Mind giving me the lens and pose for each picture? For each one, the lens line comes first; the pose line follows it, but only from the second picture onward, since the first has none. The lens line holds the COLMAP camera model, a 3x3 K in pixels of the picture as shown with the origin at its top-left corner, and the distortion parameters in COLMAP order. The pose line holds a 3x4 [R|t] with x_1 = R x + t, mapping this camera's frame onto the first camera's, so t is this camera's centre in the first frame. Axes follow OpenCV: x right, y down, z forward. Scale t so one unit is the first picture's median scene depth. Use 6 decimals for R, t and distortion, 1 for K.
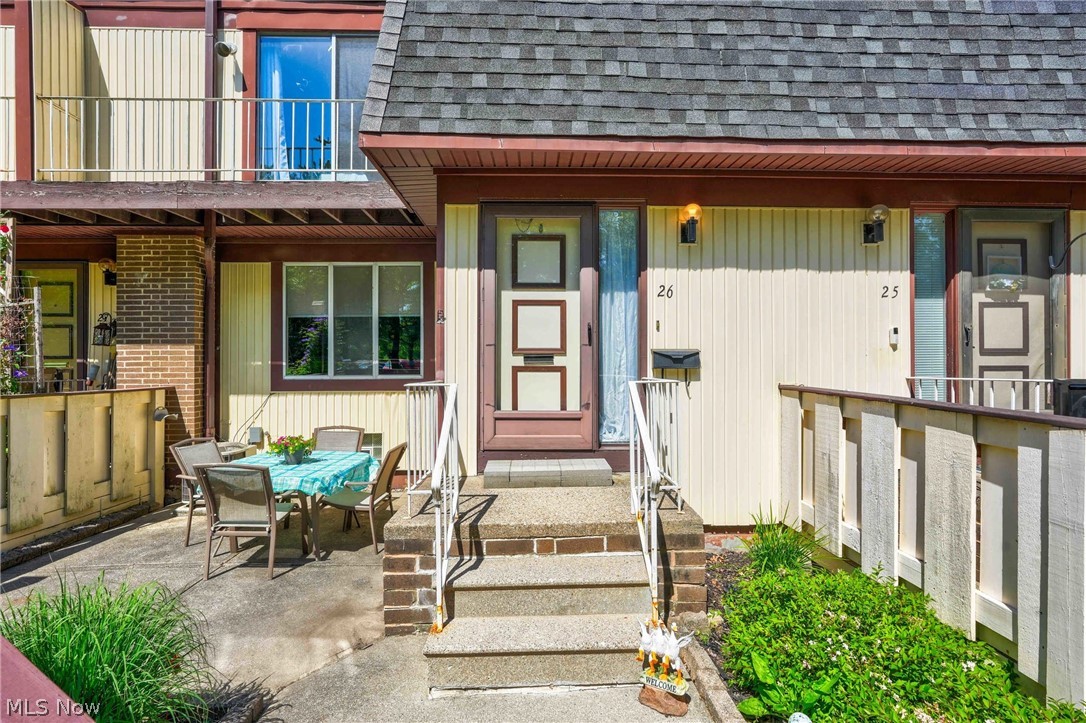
lens RADIAL K [[520.7, 0, 538.8], [0, 520.7, 362.3], [0, 0, 1]] dist [-0.004151, 0.002488]
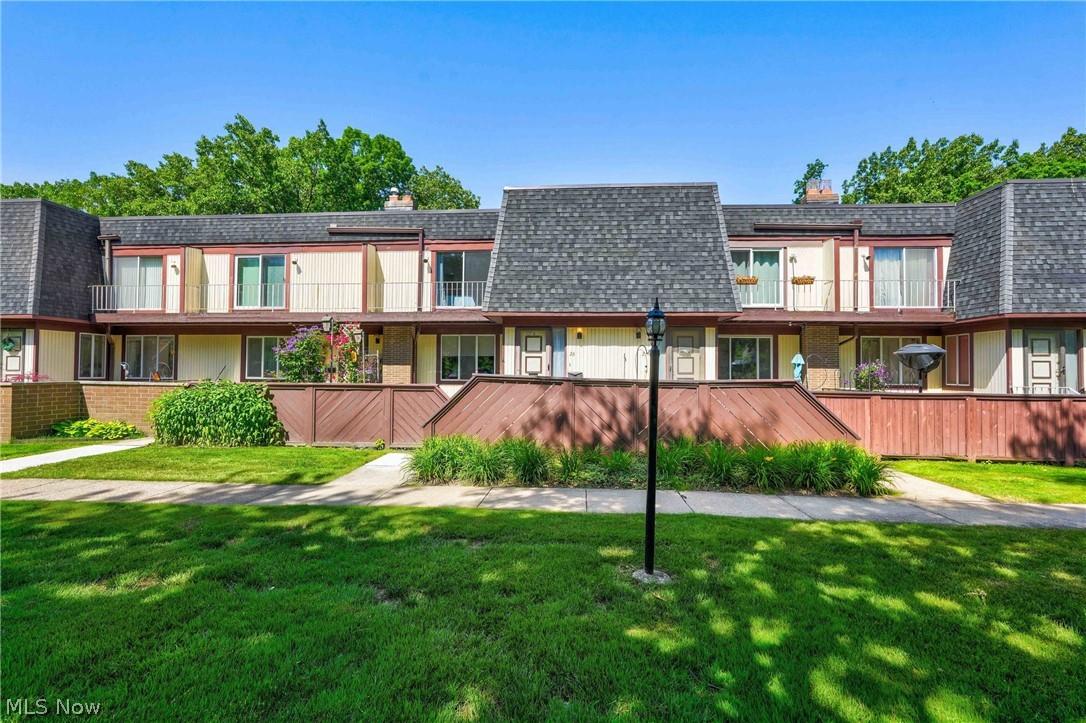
lens RADIAL K [[476.4, 0, 539.5], [0, 476.4, 359.8], [0, 0, 1]] dist [-0.011885, 0.005768]
pose [[0.995584, 0.005091, -0.093733, 0.316681], [-0.006820, 0.999812, -0.018134, -0.044387], [0.093623, 0.018693, 0.995432, -1.948523]]
